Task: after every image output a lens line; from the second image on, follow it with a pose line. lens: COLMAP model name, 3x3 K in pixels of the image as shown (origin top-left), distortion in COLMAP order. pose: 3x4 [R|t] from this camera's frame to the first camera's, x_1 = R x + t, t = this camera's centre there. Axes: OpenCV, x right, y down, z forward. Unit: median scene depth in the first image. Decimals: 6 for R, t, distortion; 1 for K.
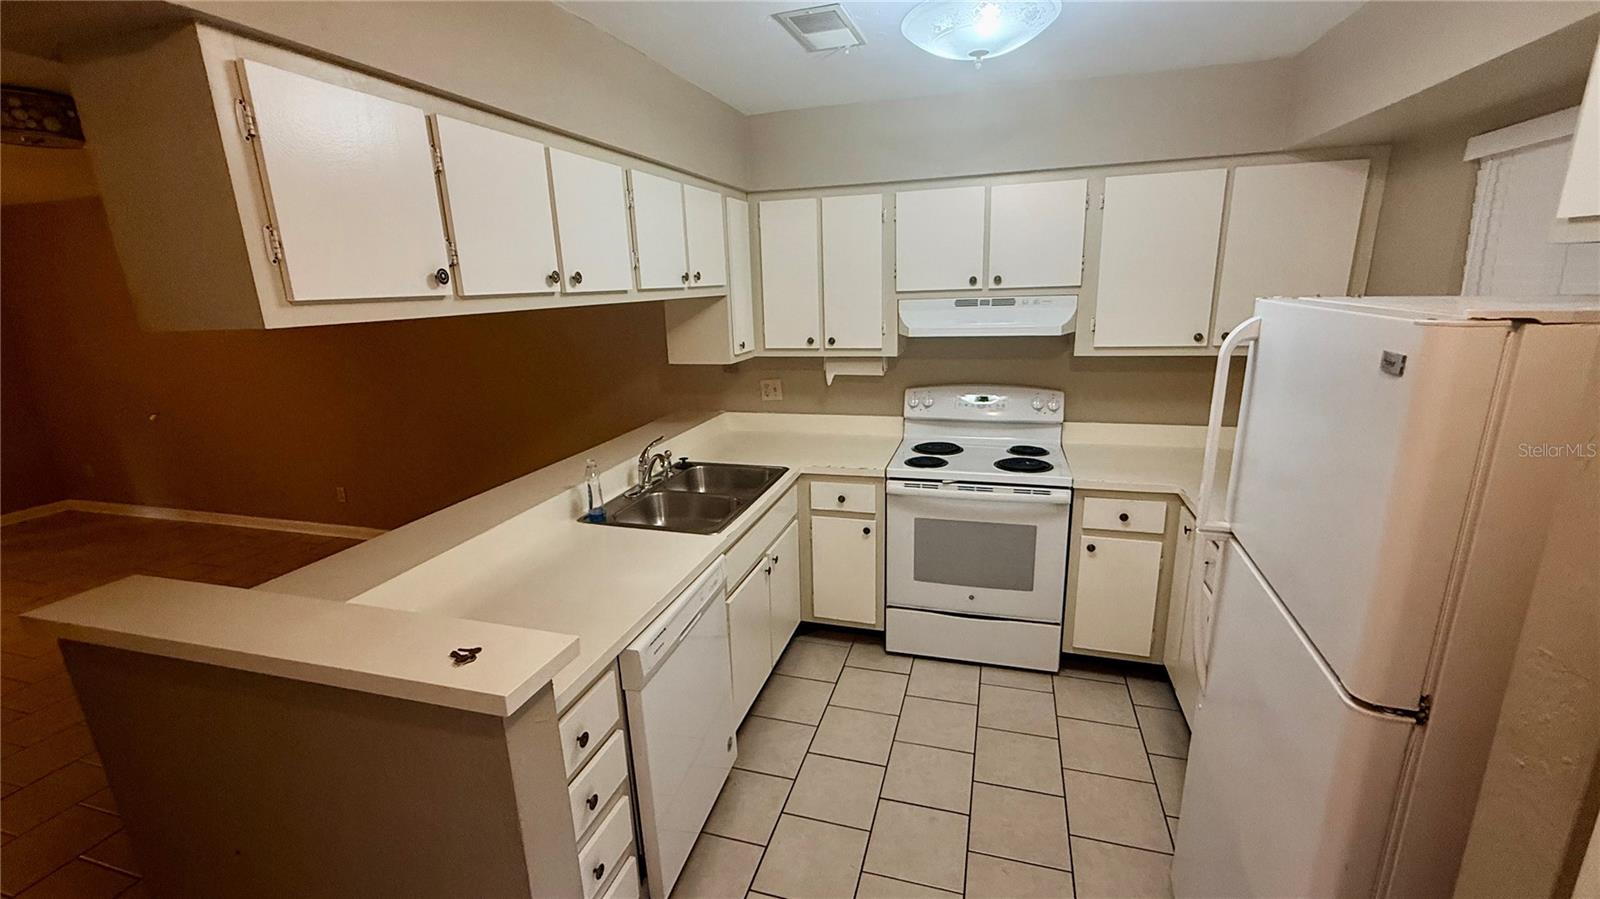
lens RADIAL K [[659.5, 0, 805.3], [0, 659.5, 441.5], [0, 0, 1]] dist [0.004026, -0.000071]
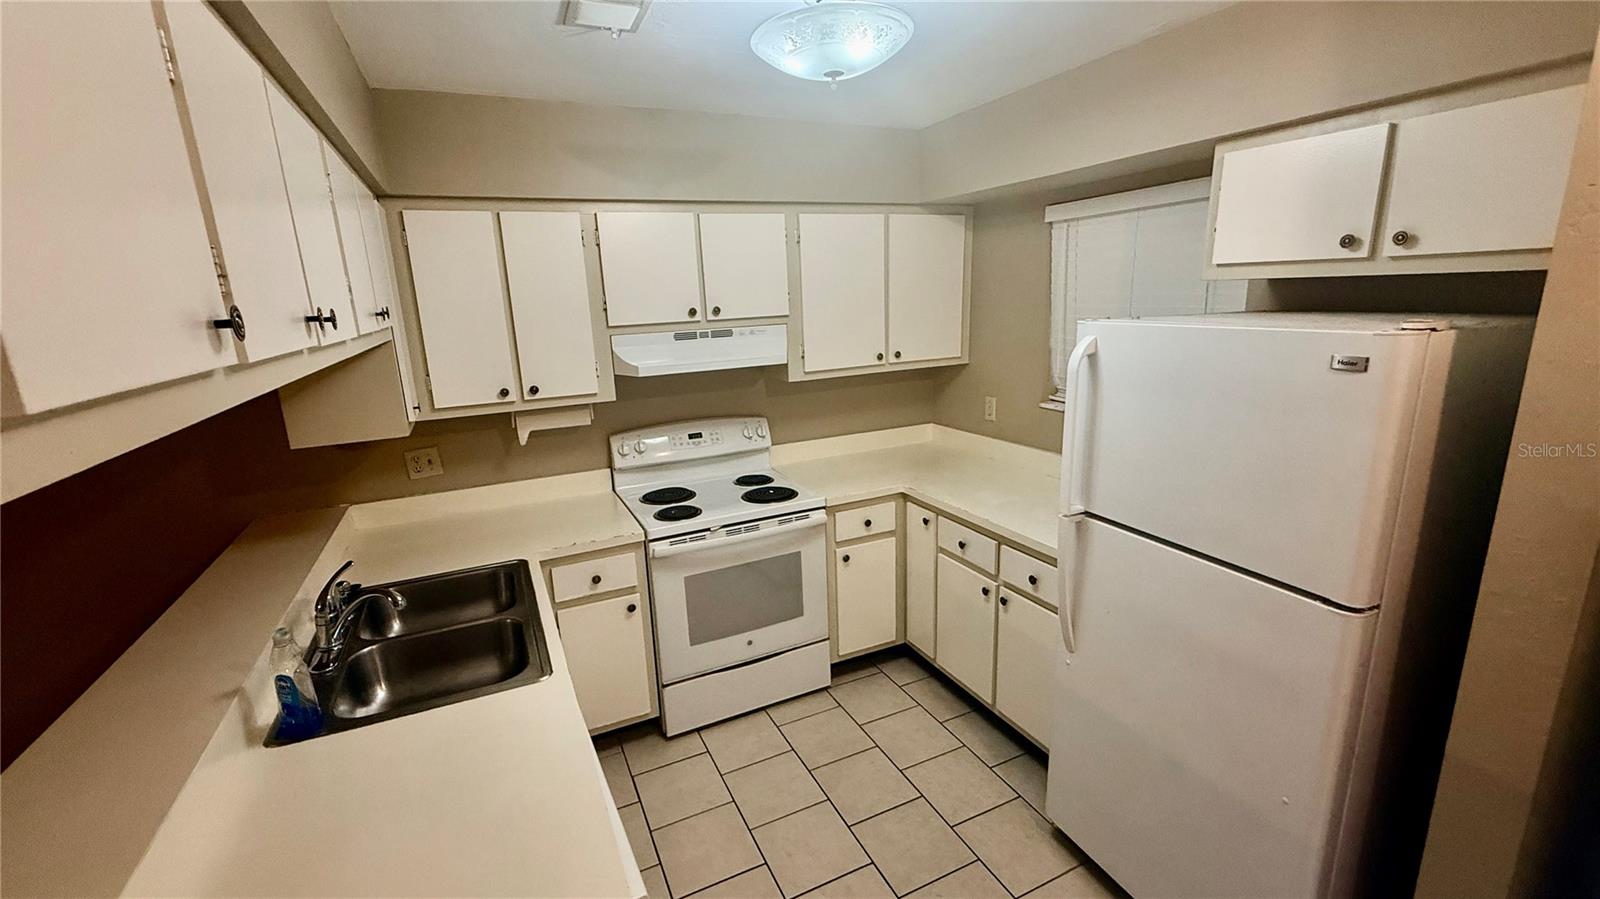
lens RADIAL K [[659.5, 0, 816.2], [0, 659.5, 445.9], [0, 0, 1]] dist [0.004026, -0.000071]
pose [[0.750169, -0.149664, 0.644087, -0.246697], [0.174093, 0.984387, 0.025971, -0.050634], [-0.637917, 0.092648, 0.764512, 0.189030]]
